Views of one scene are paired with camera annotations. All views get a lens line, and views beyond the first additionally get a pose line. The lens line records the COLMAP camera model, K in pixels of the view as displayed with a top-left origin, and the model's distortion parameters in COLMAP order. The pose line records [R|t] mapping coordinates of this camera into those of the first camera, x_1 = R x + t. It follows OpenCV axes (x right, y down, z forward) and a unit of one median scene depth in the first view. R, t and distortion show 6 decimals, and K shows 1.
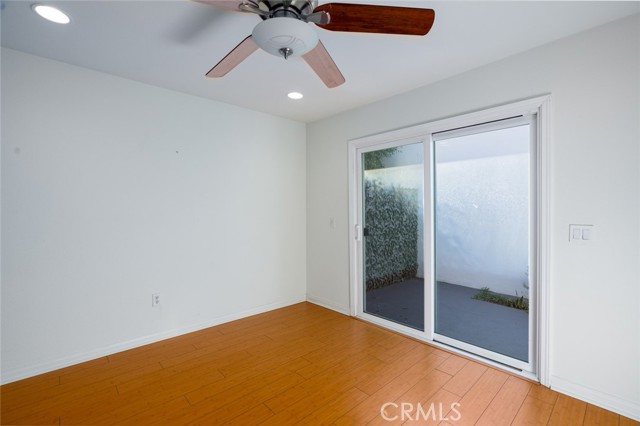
lens RADIAL K [[287.0, 0, 320.0], [0, 287.0, 213.0], [0, 0, 1]] dist [-0.000375, 0.000064]
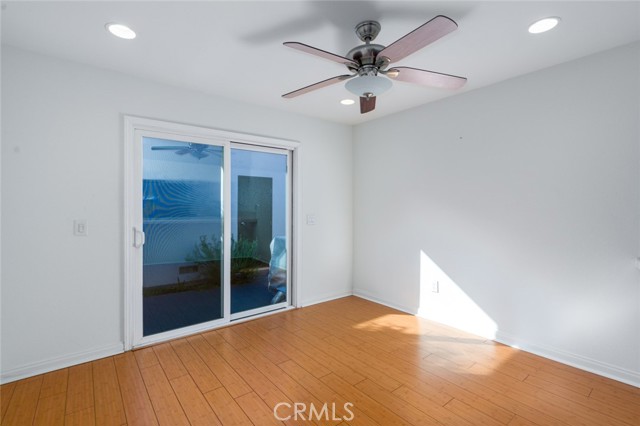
lens RADIAL K [[288.9, 0, 321.5], [0, 288.9, 202.6], [0, 0, 1]] dist [-0.047291, -0.000102]
pose [[0.073290, 0.026448, 0.996960, -0.695006], [0.023179, 0.999333, -0.028215, 0.011884], [-0.997041, 0.025177, 0.072629, 0.522537]]
